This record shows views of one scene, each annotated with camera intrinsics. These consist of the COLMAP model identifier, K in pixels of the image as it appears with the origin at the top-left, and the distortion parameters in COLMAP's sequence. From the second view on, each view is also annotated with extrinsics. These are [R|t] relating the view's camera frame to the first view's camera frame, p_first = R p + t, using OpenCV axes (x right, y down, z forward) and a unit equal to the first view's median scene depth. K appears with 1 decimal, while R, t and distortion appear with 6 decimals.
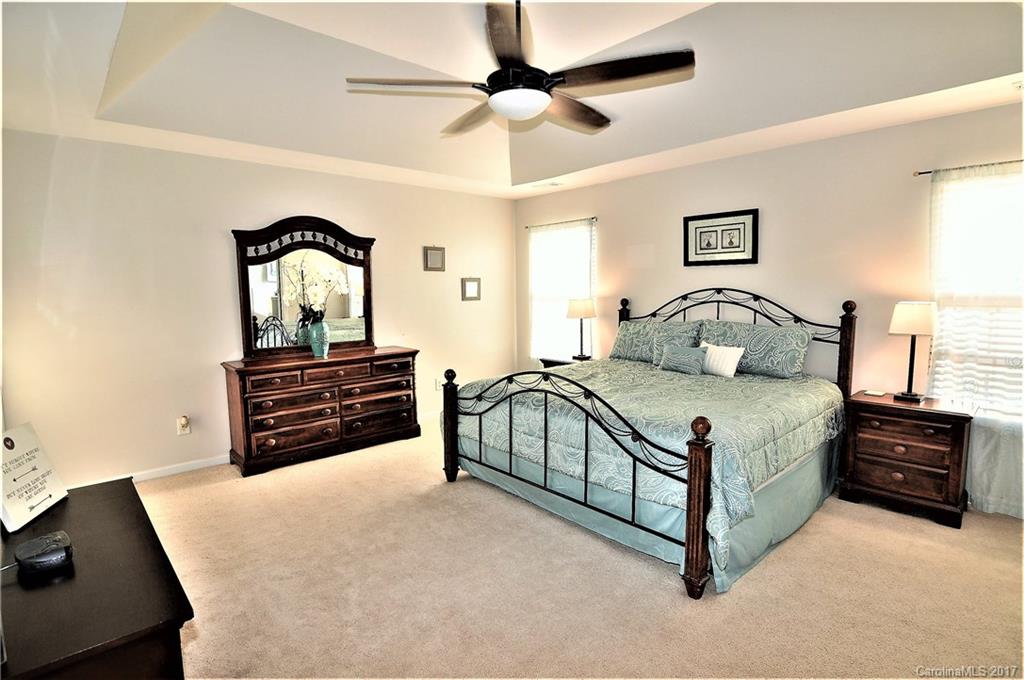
lens RADIAL K [[499.8, 0, 507.8], [0, 499.8, 345.7], [0, 0, 1]] dist [-0.006975, -0.000701]
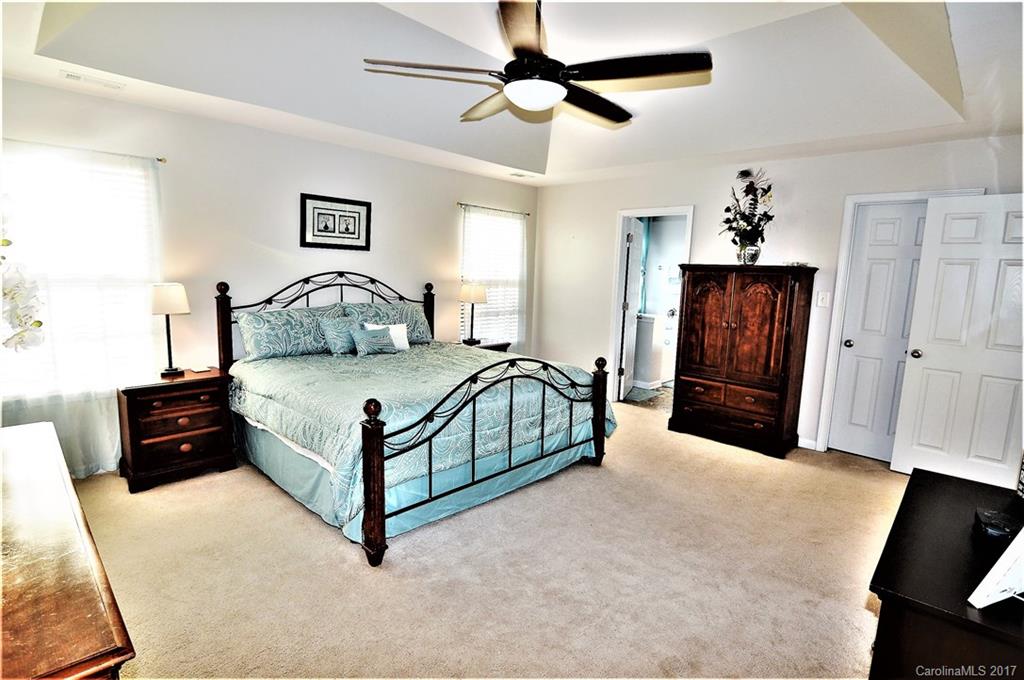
lens RADIAL K [[499.8, 0, 507.6], [0, 499.8, 336.1], [0, 0, 1]] dist [-0.006975, -0.000701]
pose [[-0.065571, -0.114245, 0.991286, -0.642208], [0.092077, 0.988493, 0.120013, -0.076742], [-0.993591, 0.099145, -0.054297, 0.735860]]
